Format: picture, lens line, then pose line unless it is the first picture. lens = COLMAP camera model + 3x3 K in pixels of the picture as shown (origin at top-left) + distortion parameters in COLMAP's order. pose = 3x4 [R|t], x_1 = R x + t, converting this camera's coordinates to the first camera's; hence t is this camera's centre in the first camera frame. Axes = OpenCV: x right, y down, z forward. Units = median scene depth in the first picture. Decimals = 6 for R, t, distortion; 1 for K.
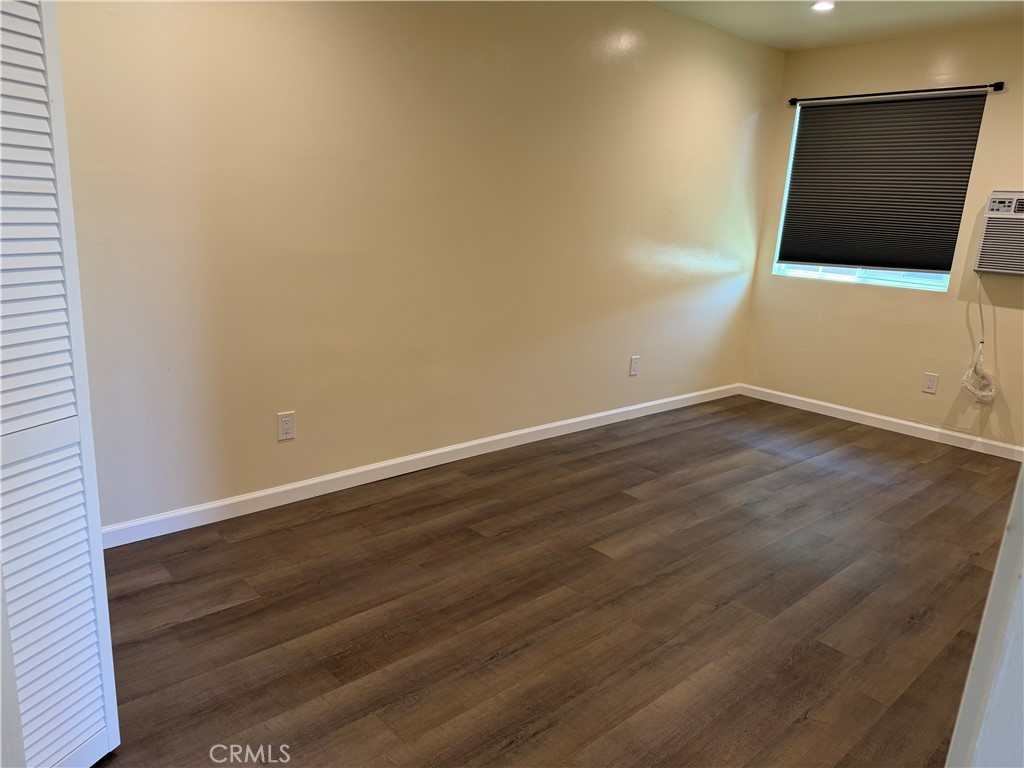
lens RADIAL K [[711.2, 0, 512.0], [0, 711.2, 384.0], [0, 0, 1]] dist [0.080394, -0.085208]
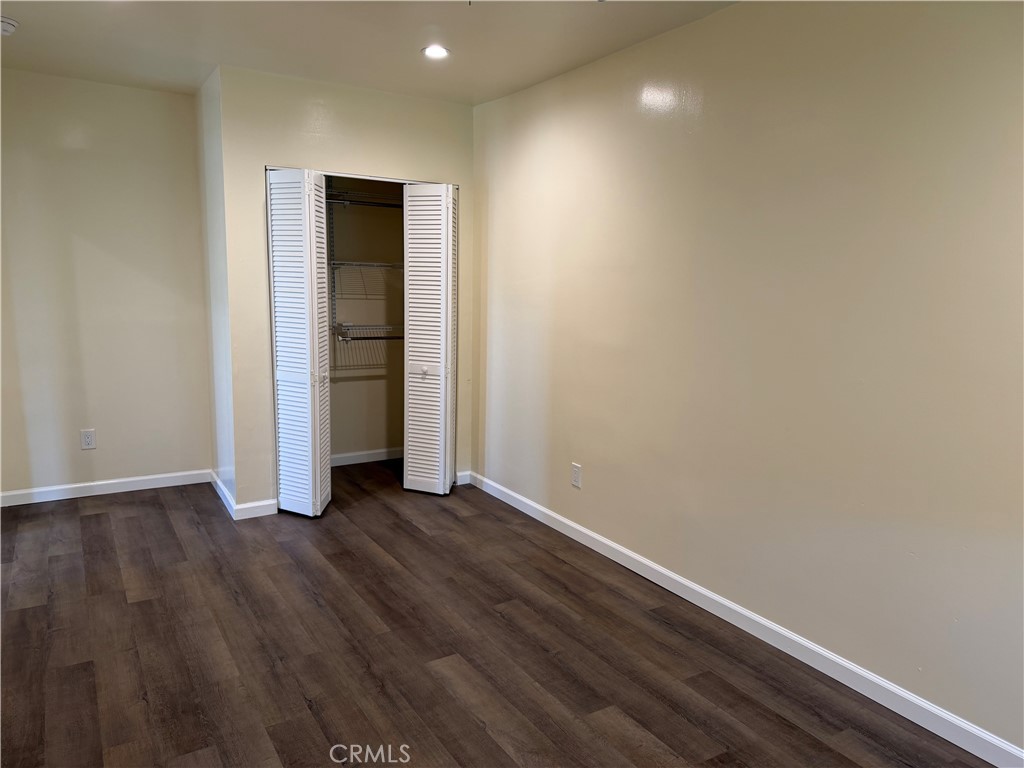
lens RADIAL K [[715.5, 0, 512.0], [0, 715.5, 384.0], [0, 0, 1]] dist [-0.007438, -0.005222]
pose [[-0.161078, 0.103761, -0.981472, 0.721279], [-0.272611, 0.951091, 0.145290, -0.192480], [0.948545, 0.290963, -0.124914, 0.802706]]
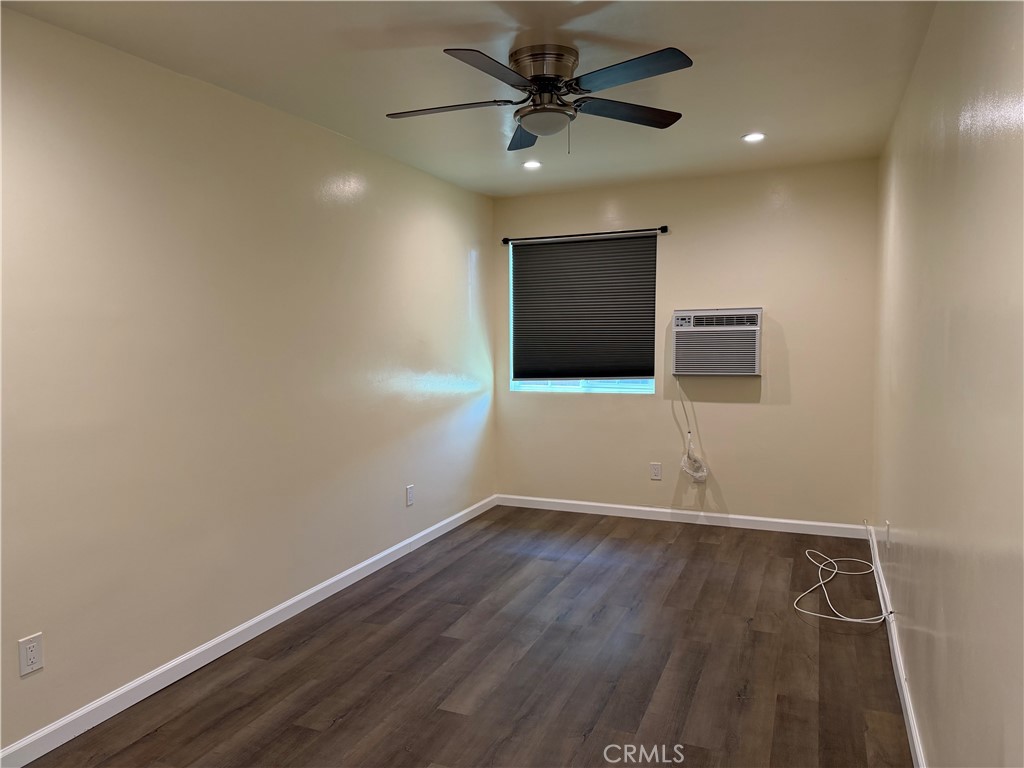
lens RADIAL K [[711.5, 0, 512.0], [0, 711.5, 384.0], [0, 0, 1]] dist [0.103195, -0.156492]
pose [[0.905317, -0.093685, 0.414276, -0.113114], [0.157349, 0.979947, -0.122249, -0.040843], [-0.394515, 0.175860, 0.901904, 0.032541]]
